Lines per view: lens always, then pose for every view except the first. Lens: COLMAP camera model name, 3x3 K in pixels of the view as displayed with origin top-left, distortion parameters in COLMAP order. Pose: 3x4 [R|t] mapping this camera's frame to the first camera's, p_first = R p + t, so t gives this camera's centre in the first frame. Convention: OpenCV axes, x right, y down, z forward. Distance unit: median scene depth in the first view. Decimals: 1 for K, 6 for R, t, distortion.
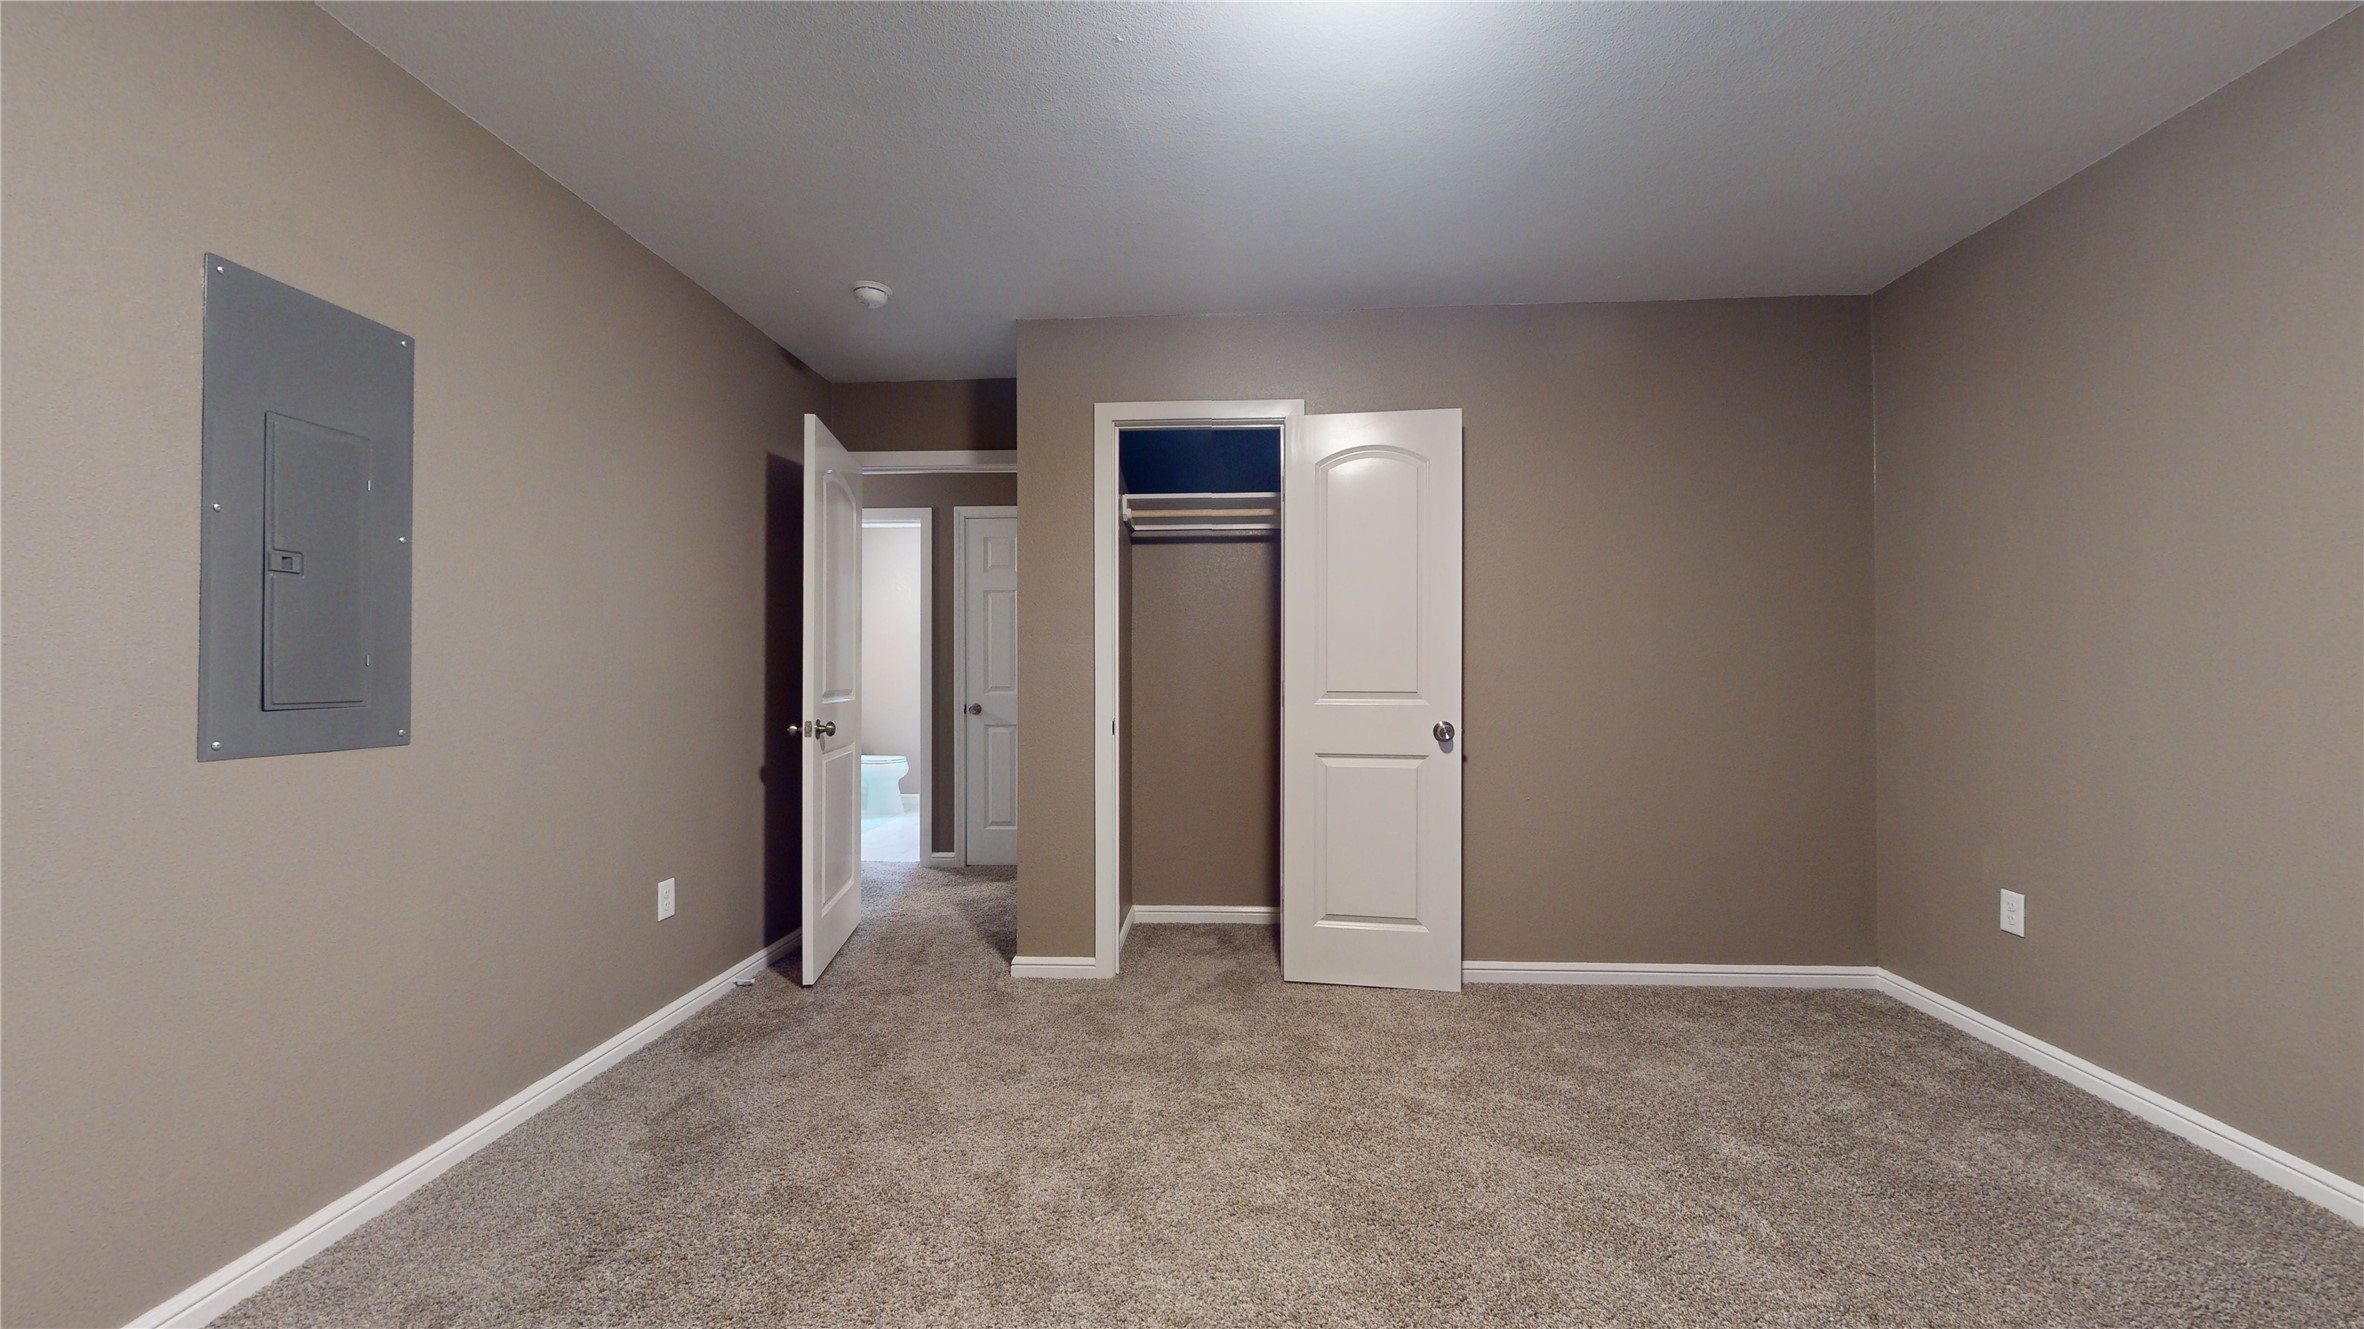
lens RADIAL K [[858.7, 0, 1182.0], [0, 858.7, 664.5], [0, 0, 1]] dist [0.008647, 0.000048]
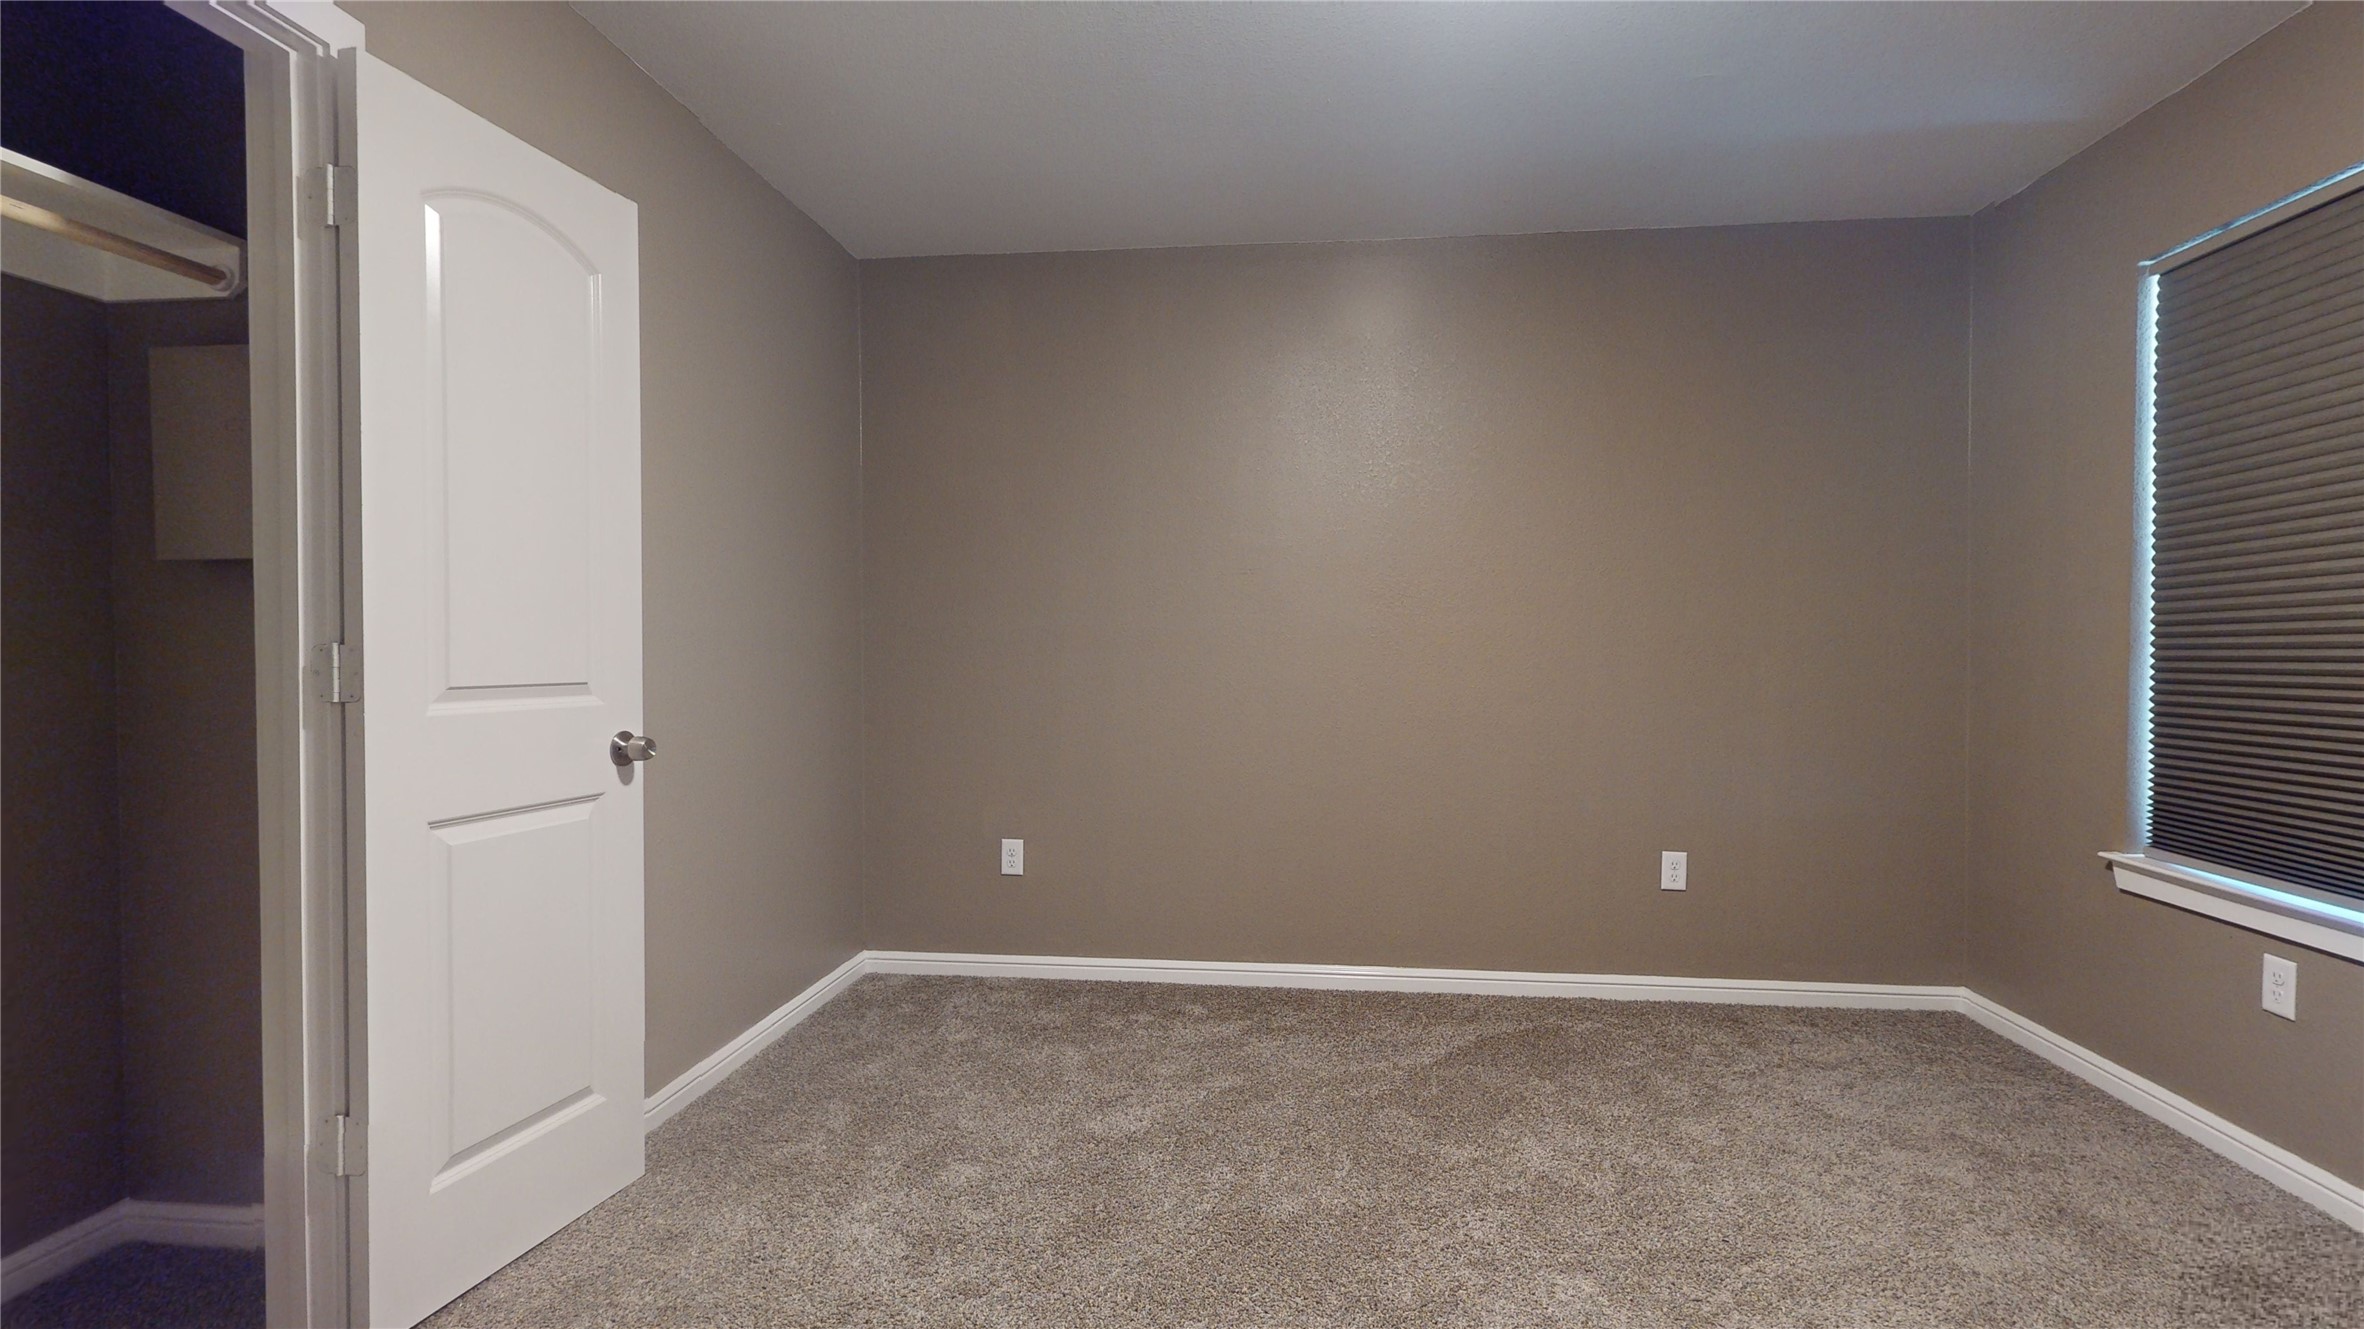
lens RADIAL K [[1118.9, 0, 1182.0], [0, 1118.9, 664.5], [0, 0, 1]] dist [0.000452, 0.000034]
pose [[0.055666, -0.012229, 0.998375, -0.452277], [-0.012602, 0.999837, 0.012950, 0.006177], [-0.998370, -0.013303, 0.055503, 0.604423]]
